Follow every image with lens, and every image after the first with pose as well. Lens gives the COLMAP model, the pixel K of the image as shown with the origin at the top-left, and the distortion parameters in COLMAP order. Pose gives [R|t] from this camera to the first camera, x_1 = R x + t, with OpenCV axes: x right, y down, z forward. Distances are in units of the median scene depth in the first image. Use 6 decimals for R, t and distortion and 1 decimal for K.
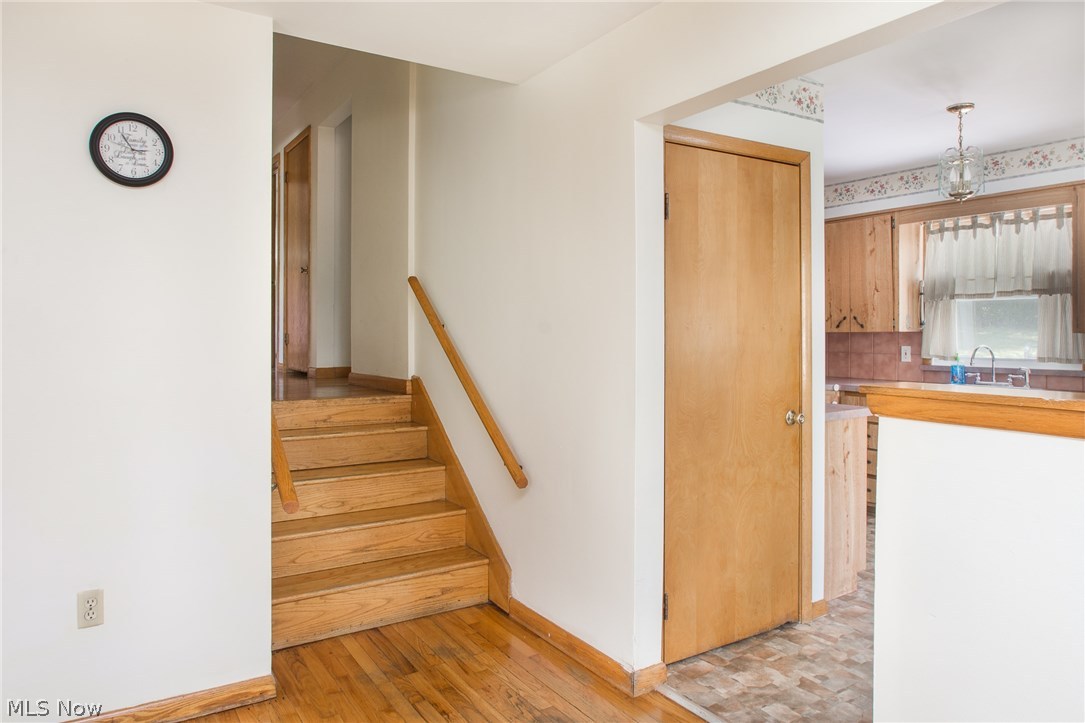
lens RADIAL K [[729.8, 0, 554.5], [0, 729.8, 333.6], [0, 0, 1]] dist [-0.019382, -0.004743]
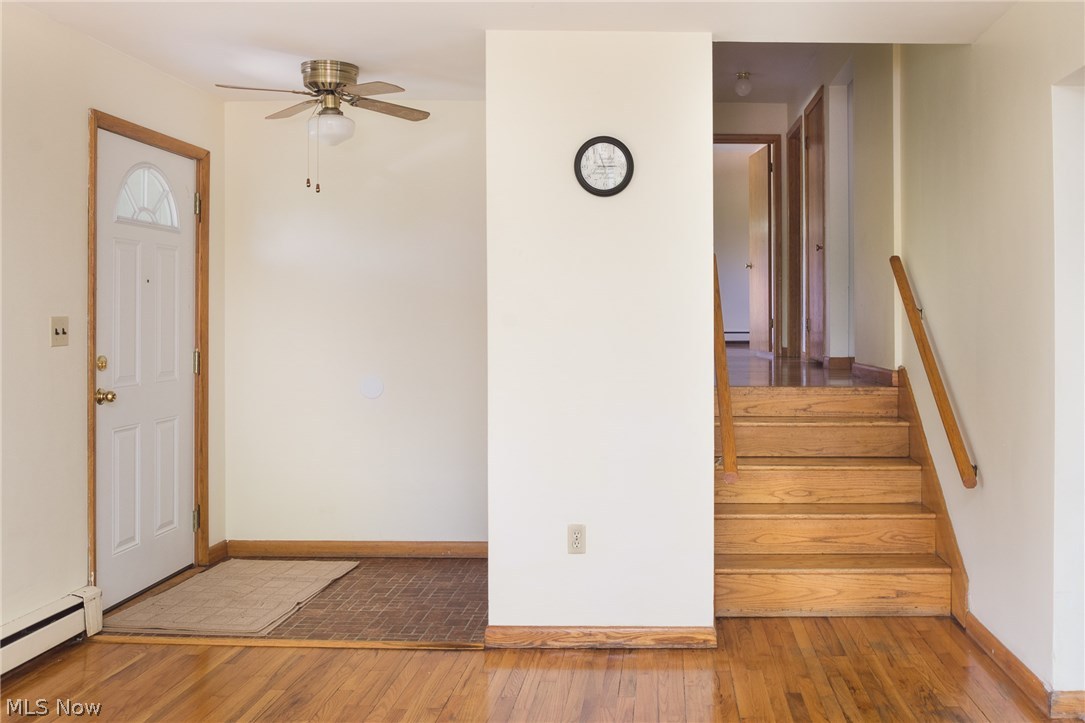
lens RADIAL K [[879.8, 0, 541.9], [0, 879.8, 361.7], [0, 0, 1]] dist [-0.018502, 0.008666]
pose [[0.780360, 0.032389, -0.624491, 0.186661], [-0.001926, 0.998777, 0.049395, 0.000285], [0.625328, -0.037343, 0.779468, -0.158490]]
